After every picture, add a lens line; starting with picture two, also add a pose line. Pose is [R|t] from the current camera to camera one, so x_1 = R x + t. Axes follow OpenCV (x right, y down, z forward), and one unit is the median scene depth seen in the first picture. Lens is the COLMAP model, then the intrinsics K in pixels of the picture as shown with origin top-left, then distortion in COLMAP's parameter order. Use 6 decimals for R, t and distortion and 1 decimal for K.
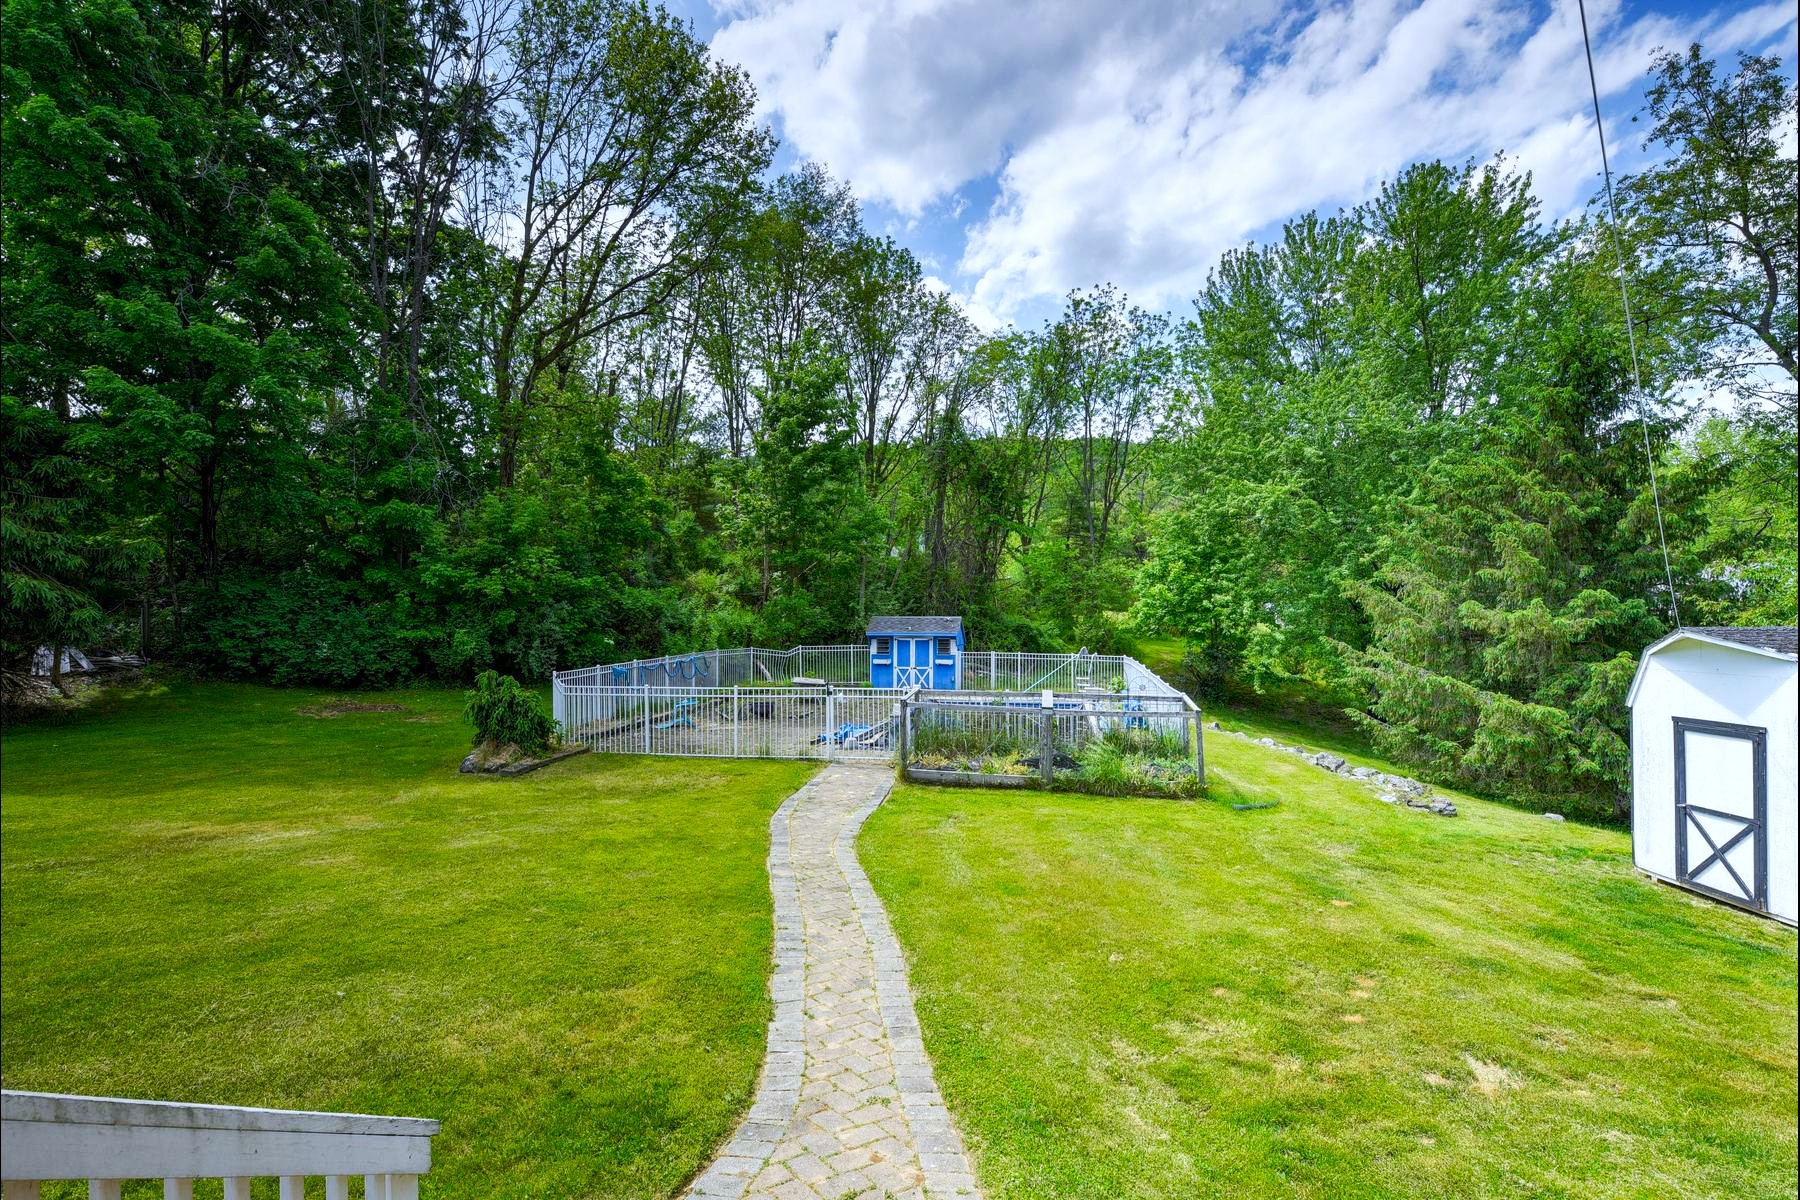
lens RADIAL K [[832.6, 0, 903.5], [0, 832.6, 603.1], [0, 0, 1]] dist [-0.000539, 0.000540]
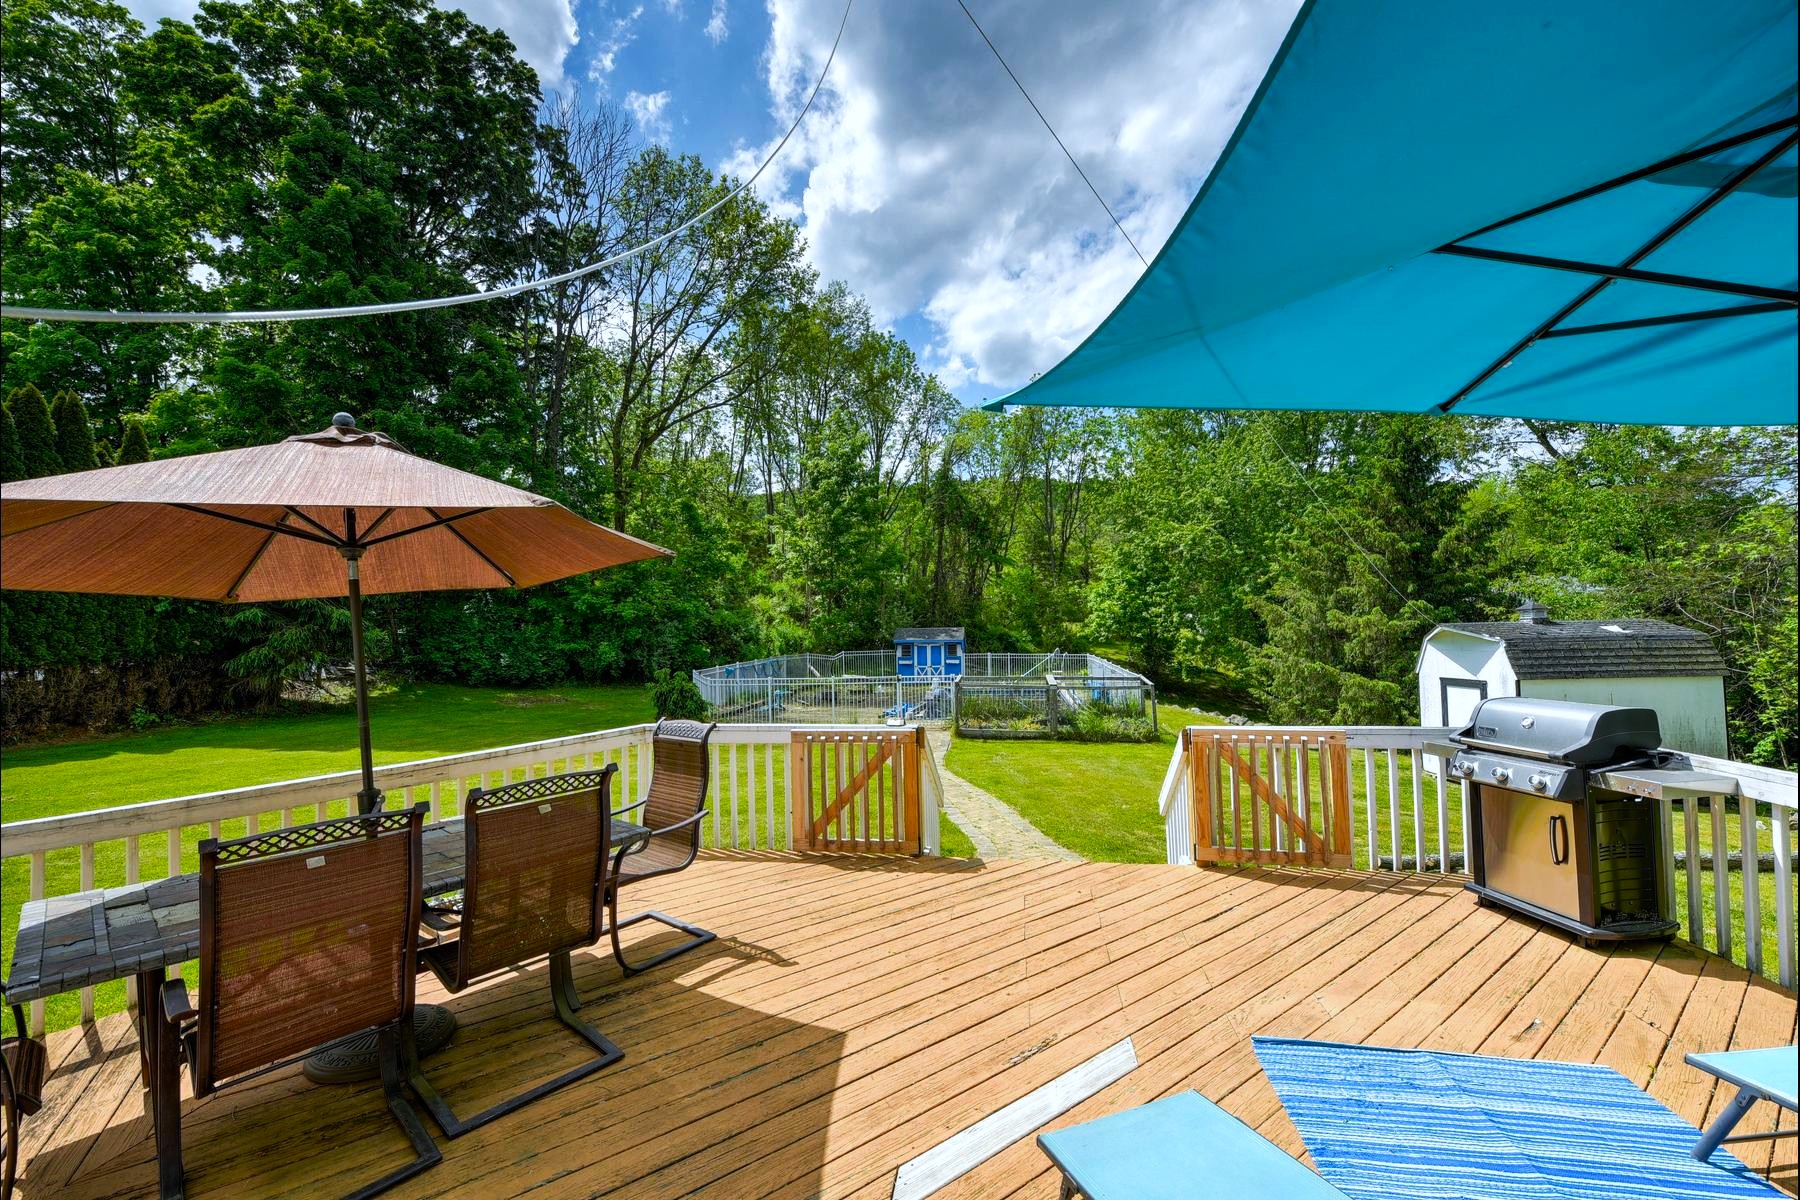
lens RADIAL K [[705.9, 0, 903.3], [0, 705.9, 602.2], [0, 0, 1]] dist [0.002137, 0.000073]
pose [[0.999368, -0.015311, 0.032092, -0.065111], [0.016062, 0.999600, -0.023278, 0.000637], [-0.031723, 0.023779, 0.999214, -0.129467]]
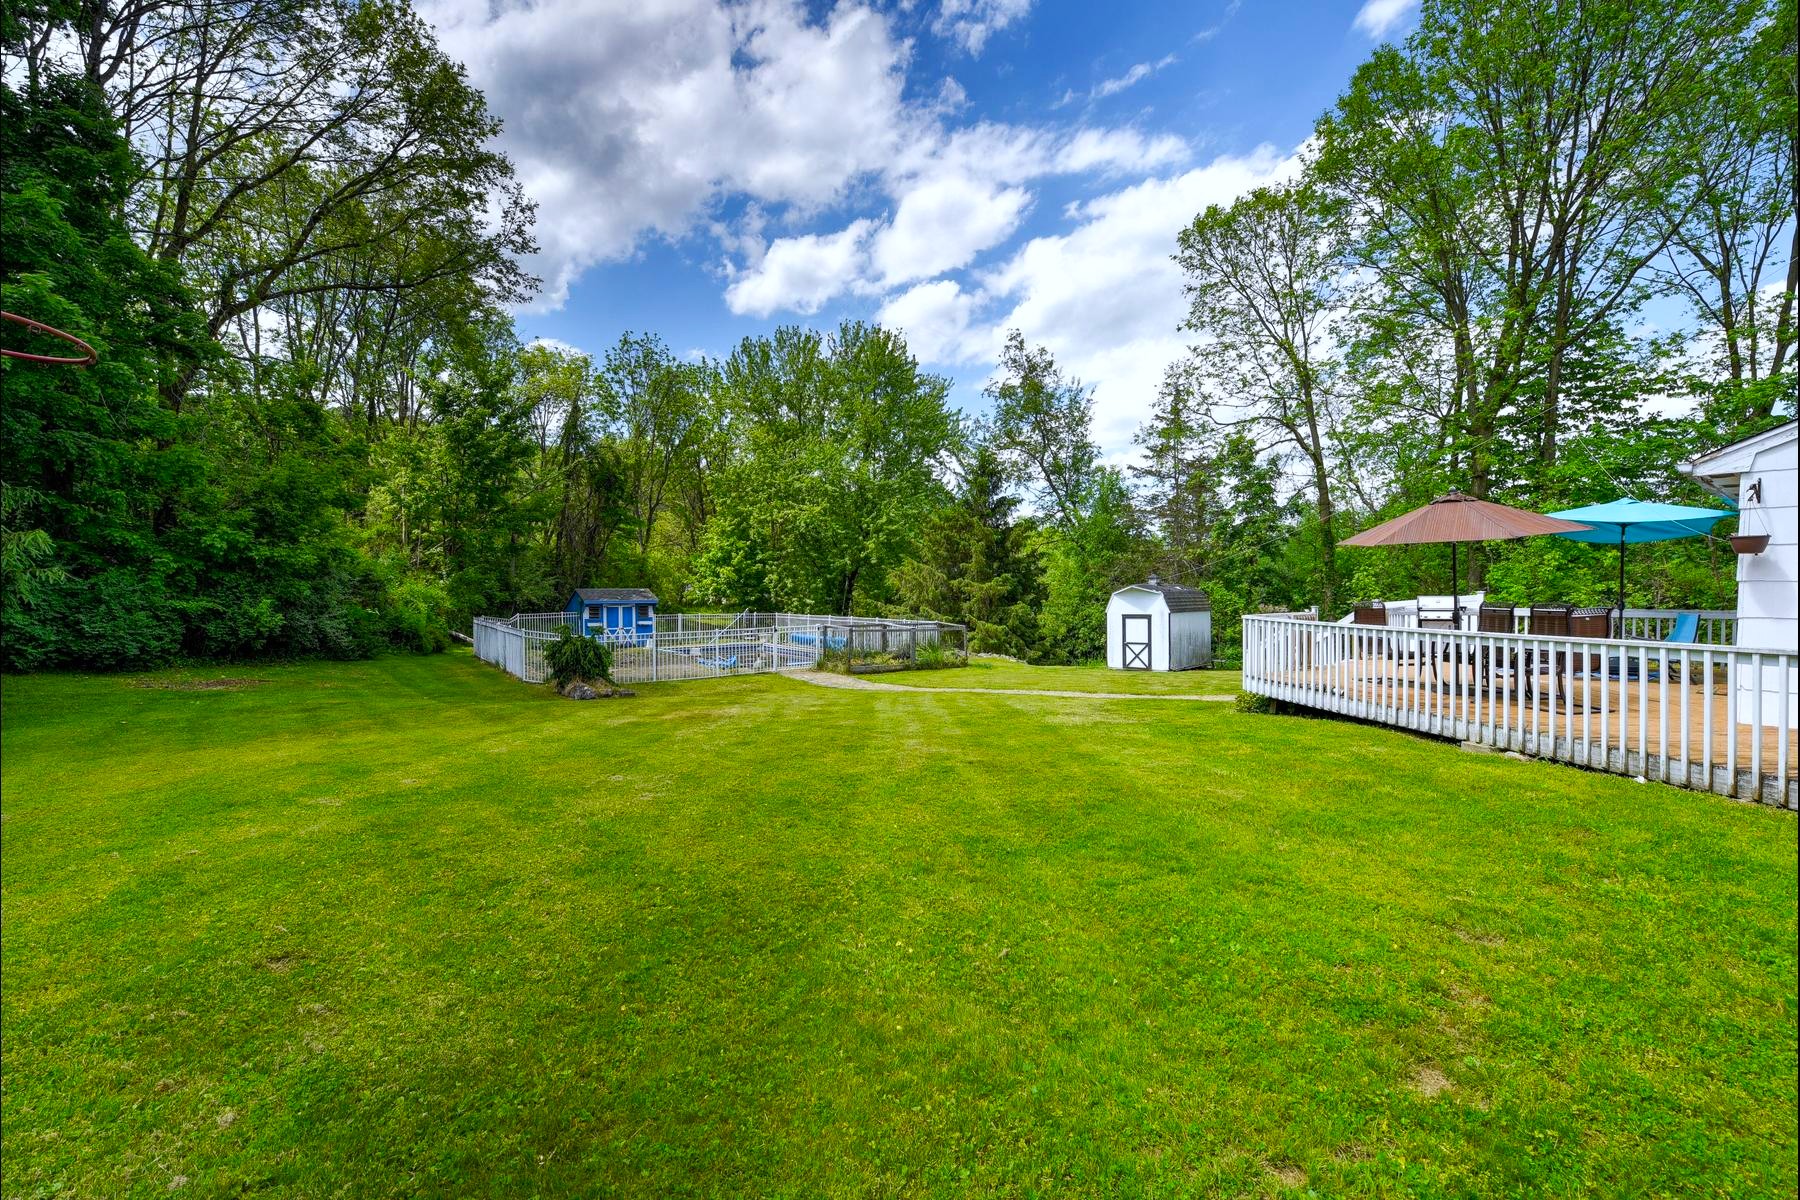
lens RADIAL K [[752.9, 0, 869.8], [0, 752.9, 586.5], [0, 0, 1]] dist [0.010400, -0.000428]
pose [[0.685048, 0.002633, 0.728493, -0.571345], [-0.002130, 0.999996, -0.001611, 0.014444], [-0.728495, -0.000449, 0.685051, -0.069159]]
